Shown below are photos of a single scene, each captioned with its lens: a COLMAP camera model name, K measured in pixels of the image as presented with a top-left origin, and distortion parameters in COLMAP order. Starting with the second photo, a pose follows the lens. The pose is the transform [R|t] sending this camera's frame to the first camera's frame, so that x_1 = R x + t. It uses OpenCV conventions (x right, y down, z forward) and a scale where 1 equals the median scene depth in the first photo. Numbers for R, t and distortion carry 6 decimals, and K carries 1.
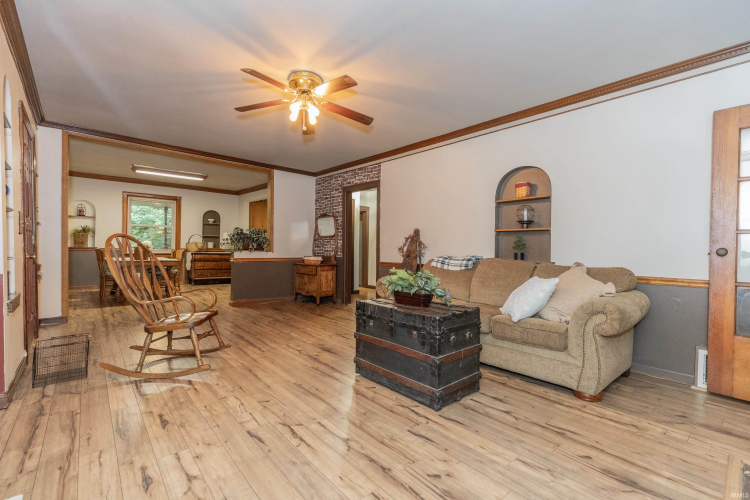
lens RADIAL K [[332.0, 0, 373.1], [0, 332.0, 247.3], [0, 0, 1]] dist [0.001817, 0.000478]
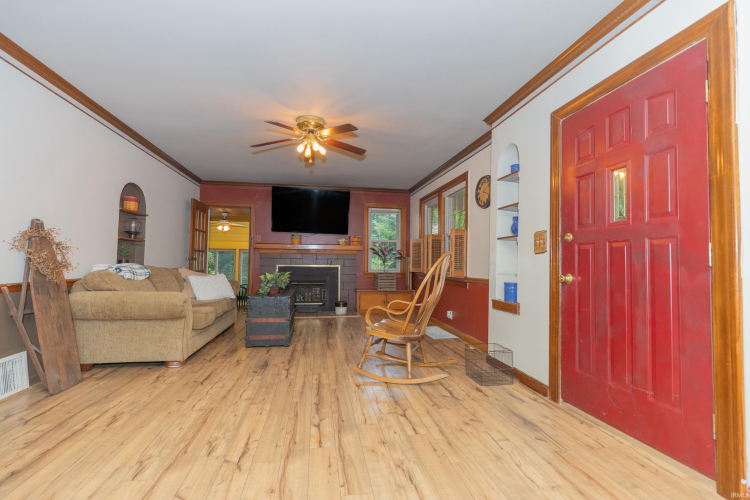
lens RADIAL K [[332.0, 0, 373.1], [0, 332.0, 247.3], [0, 0, 1]] dist [0.001817, 0.000478]
pose [[-0.854380, 0.000248, 0.519648, -1.218220], [-0.023861, 0.998926, -0.039708, -0.002009], [-0.519100, -0.046325, -0.853457, 2.246079]]
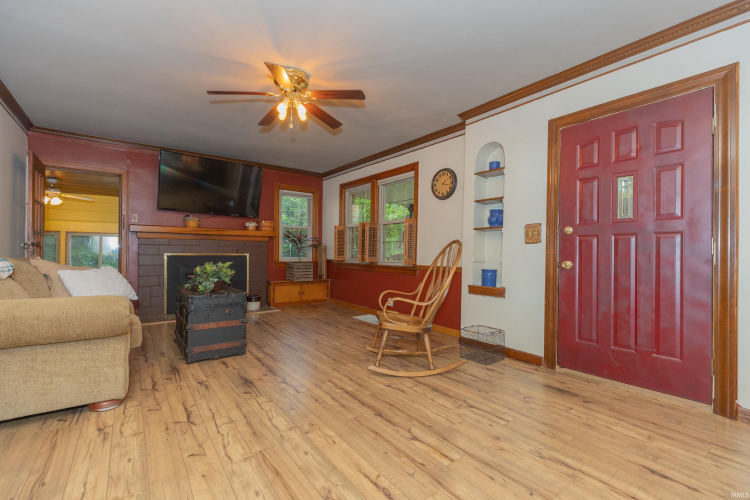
lens RADIAL K [[331.9, 0, 371.1], [0, 331.9, 251.2], [0, 0, 1]] dist [0.002084, 0.000257]
pose [[-0.996255, -0.026027, 0.082449, -0.632751], [-0.026407, 0.999645, -0.003518, 0.011670], [-0.082328, -0.005682, -0.996589, 2.316891]]
